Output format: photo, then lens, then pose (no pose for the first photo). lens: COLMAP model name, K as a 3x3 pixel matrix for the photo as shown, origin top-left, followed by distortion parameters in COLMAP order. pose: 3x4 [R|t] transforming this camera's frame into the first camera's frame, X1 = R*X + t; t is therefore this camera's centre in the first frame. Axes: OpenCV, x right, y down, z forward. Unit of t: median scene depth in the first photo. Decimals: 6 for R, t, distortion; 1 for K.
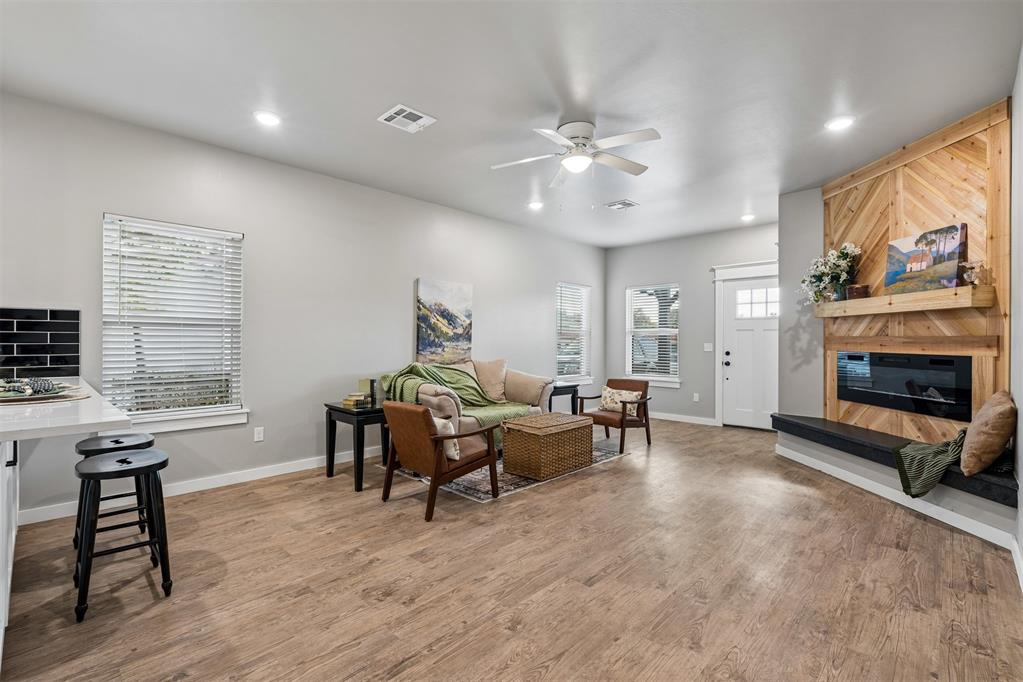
lens RADIAL K [[465.0, 0, 512.5], [0, 465.0, 347.0], [0, 0, 1]] dist [-0.002931, 0.001610]
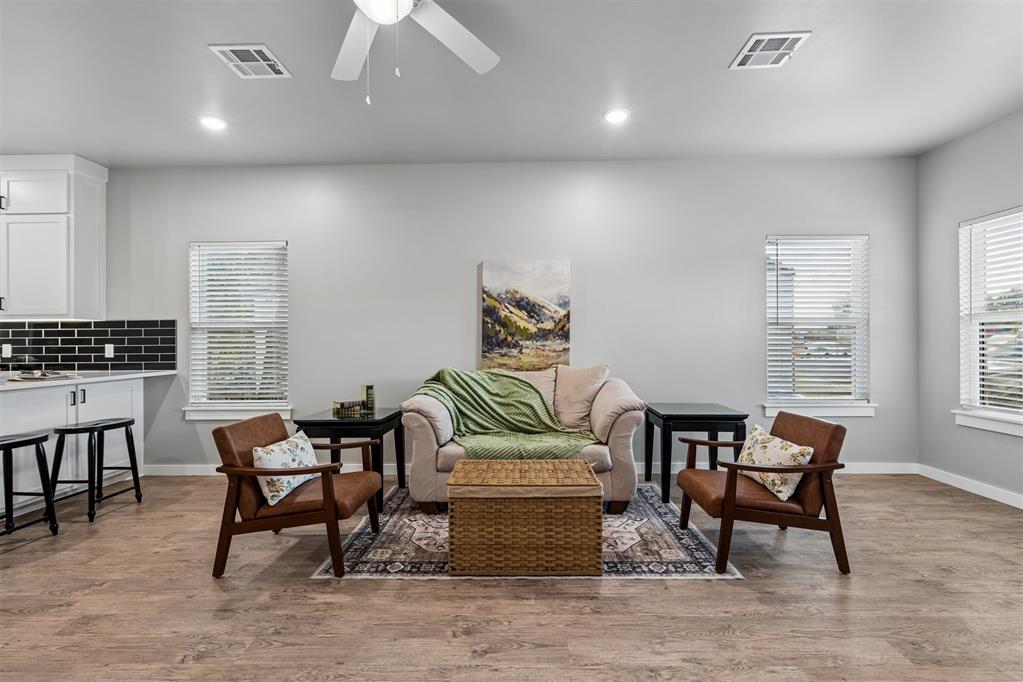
lens RADIAL K [[465.0, 0, 517.5], [0, 465.0, 346.7], [0, 0, 1]] dist [-0.002931, 0.001610]
pose [[0.681045, -0.000730, -0.732242, 0.479534], [0.000490, 1.000000, -0.000540, -0.001114], [0.732242, 0.000009, 0.681045, 0.570040]]
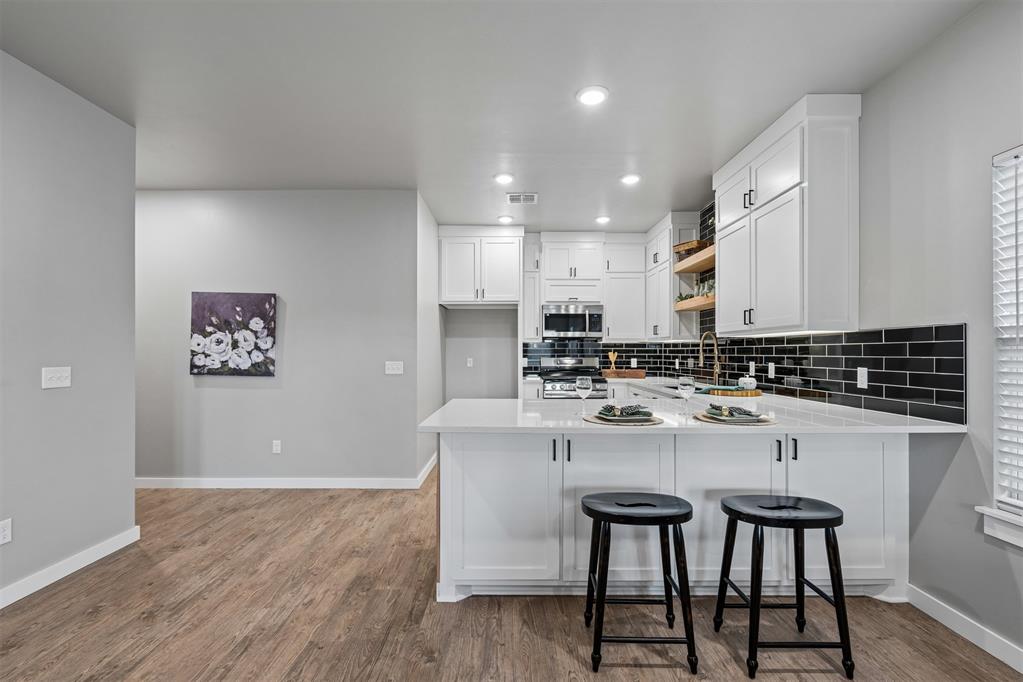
lens RADIAL K [[465.0, 0, 510.4], [0, 465.0, 345.1], [0, 0, 1]] dist [-0.002931, 0.001610]
pose [[-0.718856, -0.012558, -0.695045, -0.013510], [-0.011415, 0.999915, -0.006261, -0.026493], [0.695065, 0.003433, -0.718938, 0.718386]]
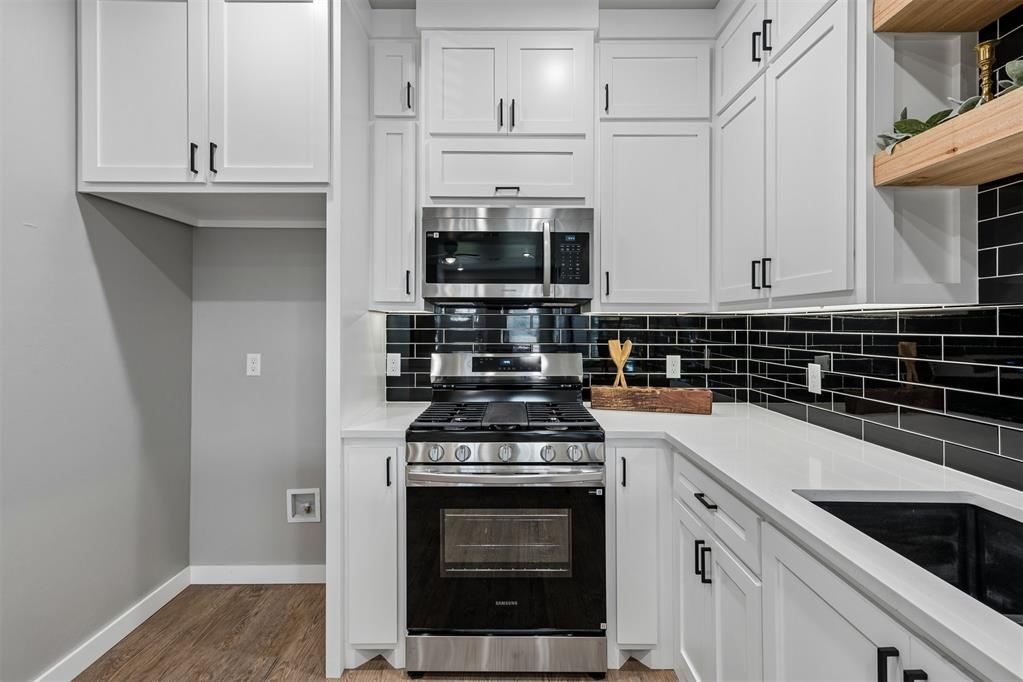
lens RADIAL K [[465.0, 0, 504.7], [0, 465.0, 318.7], [0, 0, 1]] dist [-0.002931, 0.001610]
pose [[-0.724744, -0.016752, -0.688814, -0.713642], [-0.012220, 0.999860, -0.011460, -0.033576], [0.688910, 0.000112, -0.724847, 0.243470]]
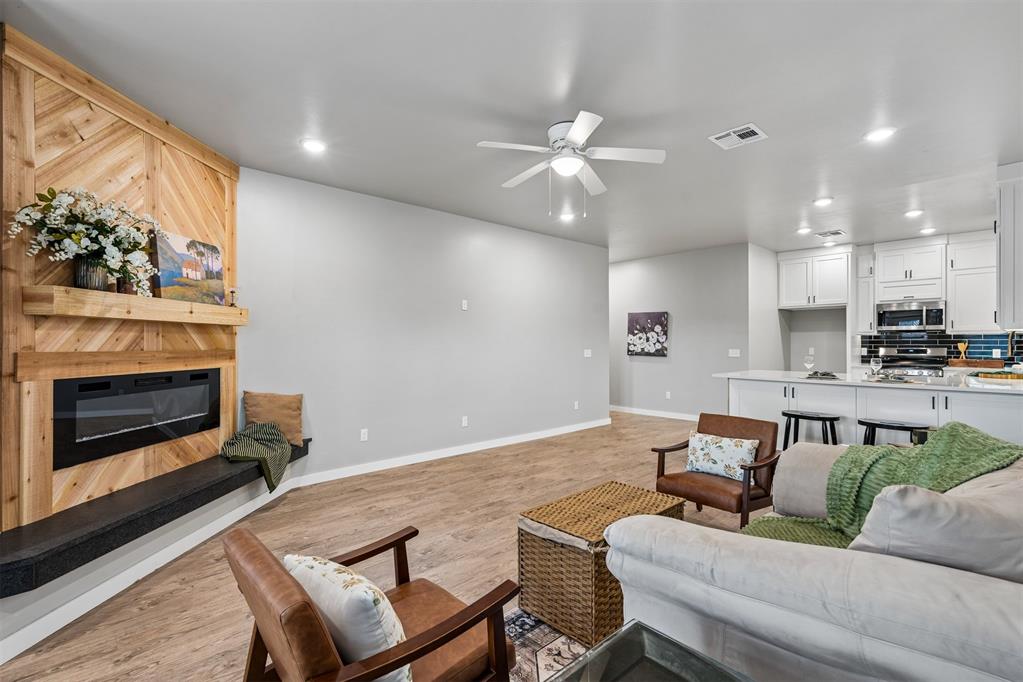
lens RADIAL K [[465.0, 0, 511.6], [0, 465.0, 346.7], [0, 0, 1]] dist [-0.002931, 0.001610]
pose [[-0.998135, -0.000304, 0.061048, 0.147047], [0.001021, 0.999765, 0.021670, -0.039044], [-0.061040, 0.021692, -0.997900, 1.472807]]
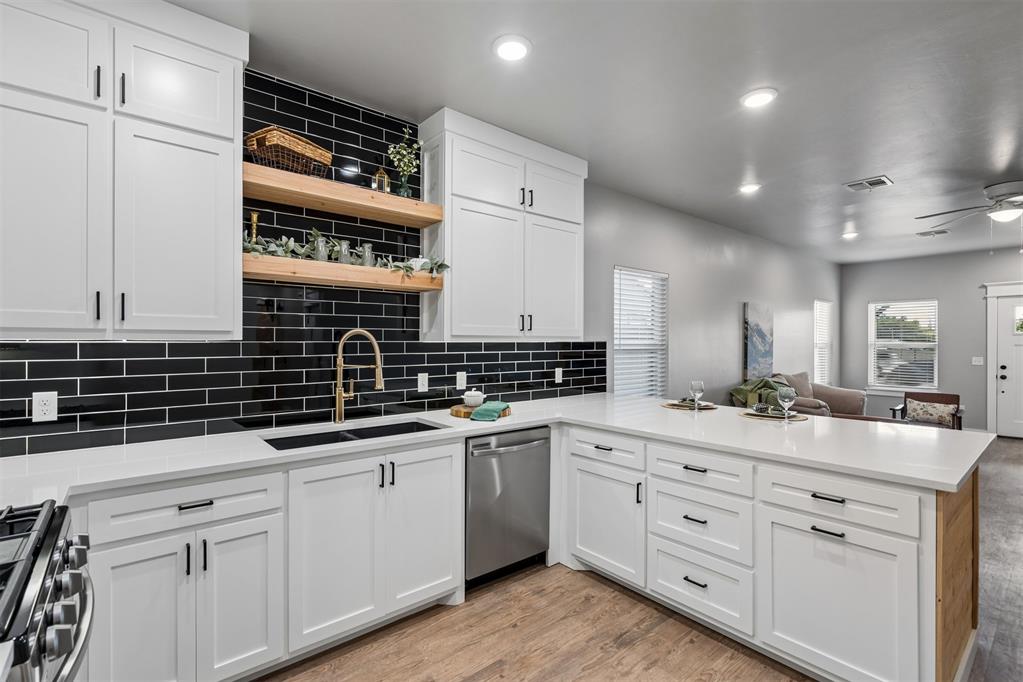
lens RADIAL K [[465.0, 0, 502.9], [0, 465.0, 346.9], [0, 0, 1]] dist [-0.002931, 0.001610]
pose [[0.992617, -0.011339, -0.120764, -0.745817], [0.008824, 0.999733, -0.021344, -0.027933], [0.120973, 0.020120, 0.992452, -0.237624]]
